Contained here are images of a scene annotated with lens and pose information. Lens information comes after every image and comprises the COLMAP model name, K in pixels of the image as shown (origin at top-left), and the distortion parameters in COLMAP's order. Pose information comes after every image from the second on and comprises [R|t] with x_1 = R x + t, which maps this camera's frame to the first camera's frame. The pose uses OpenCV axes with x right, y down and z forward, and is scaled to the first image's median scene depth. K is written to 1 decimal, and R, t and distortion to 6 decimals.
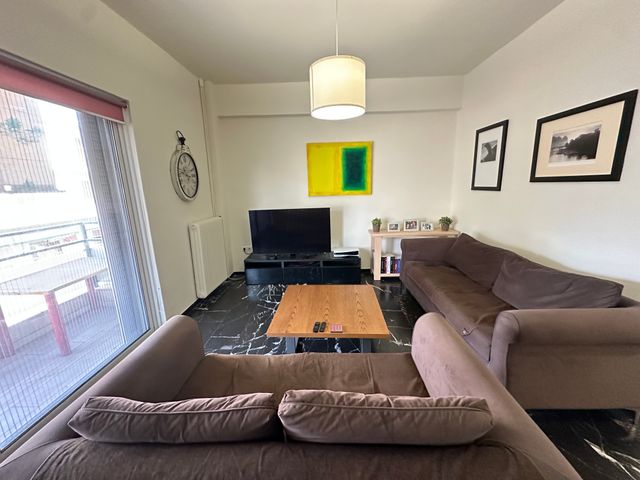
lens RADIAL K [[252.8, 0, 320.0], [0, 252.8, 240.0], [0, 0, 1]] dist [-0.001593, 0.000128]
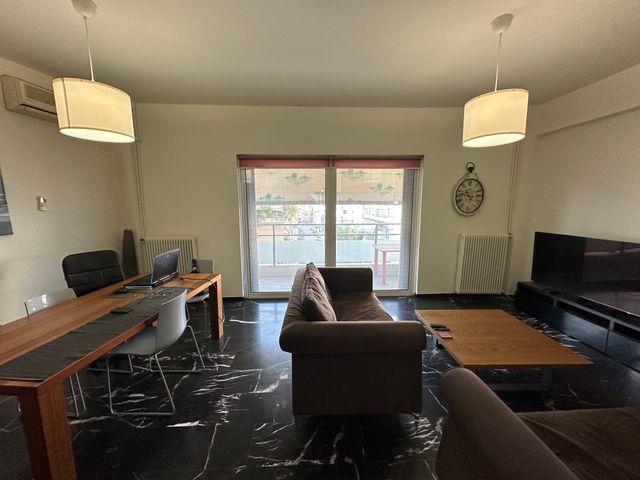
lens RADIAL K [[252.8, 0, 320.0], [0, 252.8, 240.0], [0, 0, 1]] dist [-0.001593, 0.000128]
pose [[0.063503, 0.168828, -0.983598, 0.643725], [-0.215435, 0.964668, 0.151670, -0.063761], [0.974451, 0.202270, 0.097630, 0.164791]]
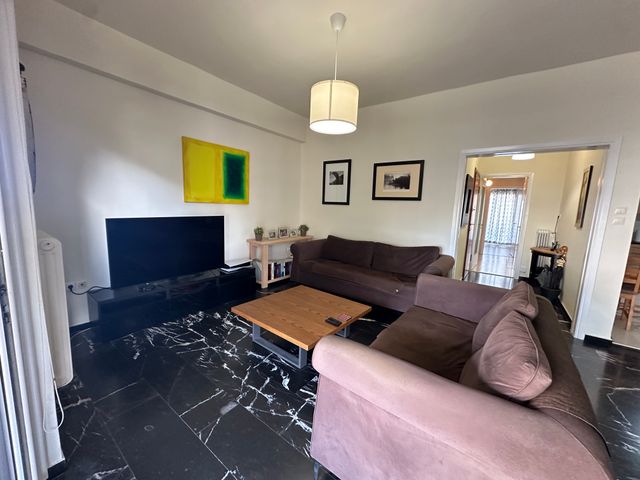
lens RADIAL K [[252.8, 0, 320.0], [0, 252.8, 240.0], [0, 0, 1]] dist [-0.001593, 0.000128]
pose [[0.579537, -0.062136, 0.812574, -0.535009], [0.122617, 0.992387, -0.011566, 0.007444], [-0.805669, 0.106339, 0.582744, 0.246279]]
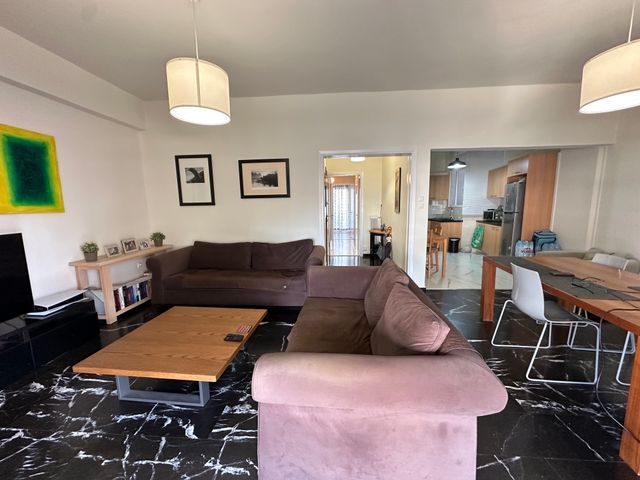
lens RADIAL K [[252.8, 0, 320.0], [0, 252.8, 240.0], [0, 0, 1]] dist [-0.001593, 0.000128]
pose [[0.055555, -0.114310, 0.991891, -0.535852], [0.230481, 0.968063, 0.098655, -0.015069], [-0.971490, 0.223131, 0.080127, 0.332300]]
